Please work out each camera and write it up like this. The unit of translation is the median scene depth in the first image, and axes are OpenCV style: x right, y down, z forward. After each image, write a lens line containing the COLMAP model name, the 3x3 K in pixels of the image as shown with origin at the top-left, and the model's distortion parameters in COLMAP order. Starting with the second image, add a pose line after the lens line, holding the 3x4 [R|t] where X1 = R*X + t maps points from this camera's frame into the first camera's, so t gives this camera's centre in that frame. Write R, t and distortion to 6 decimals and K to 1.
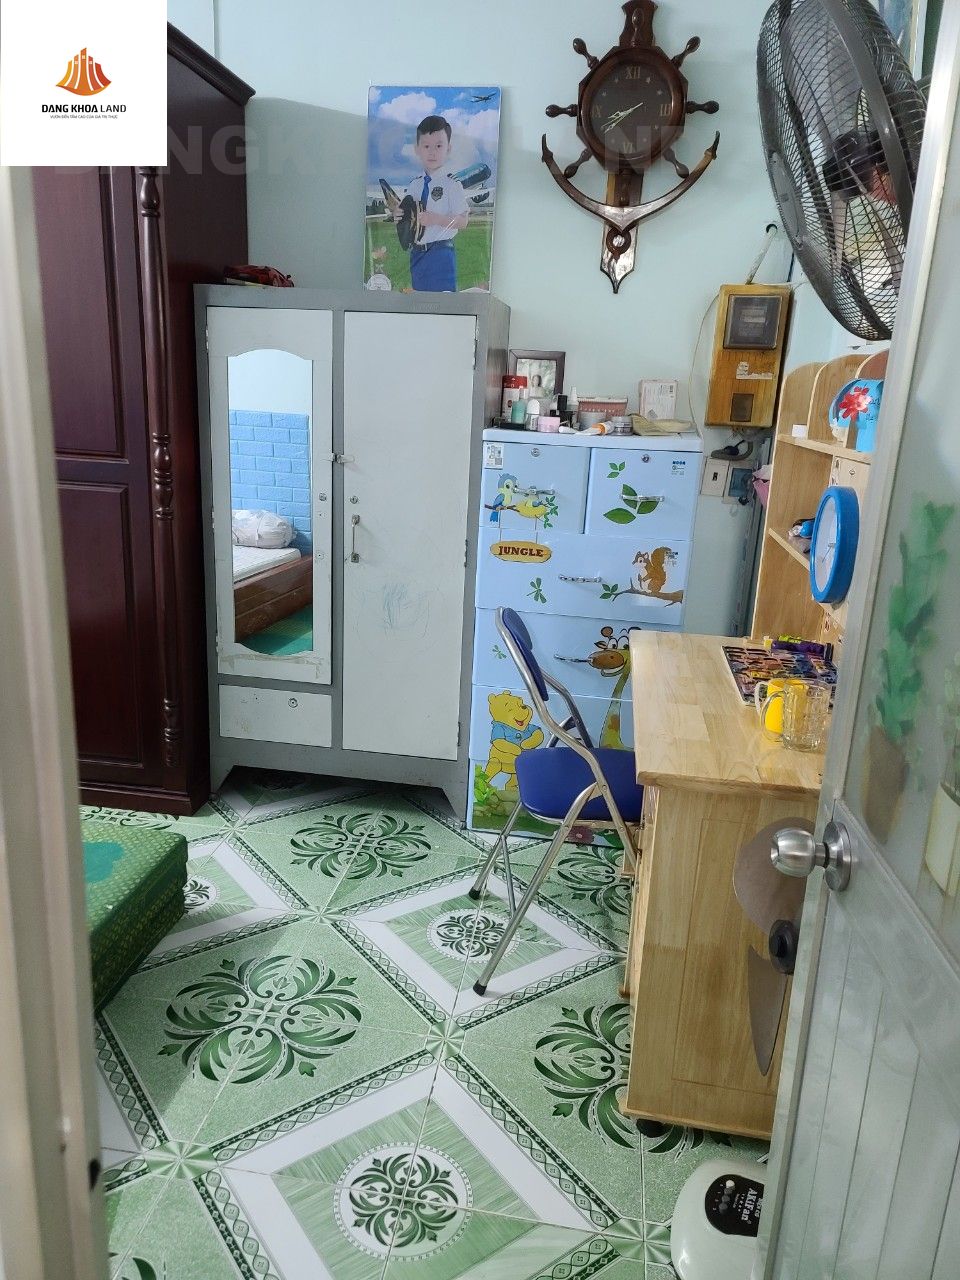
lens RADIAL K [[938.9, 0, 480.9], [0, 938.9, 654.6], [0, 0, 1]] dist [0.048471, 0.004429]
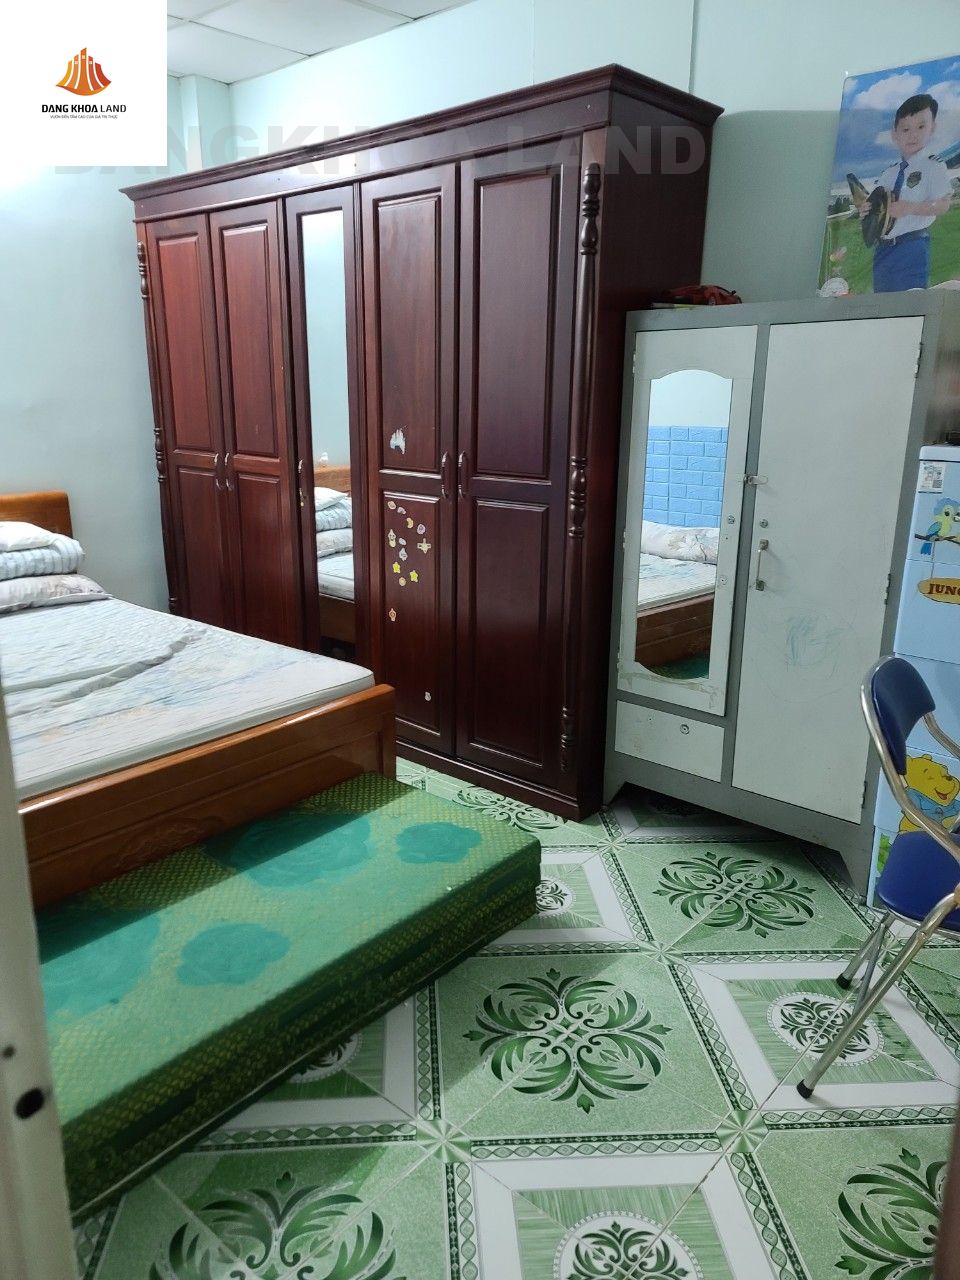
lens RADIAL K [[939.9, 0, 477.4], [0, 939.9, 647.0], [0, 0, 1]] dist [0.090206, -0.091685]
pose [[0.833212, 0.104989, -0.542896, 0.162365], [-0.116297, 0.993122, 0.013569, -0.024509], [0.540586, 0.051831, 0.839690, 0.067282]]
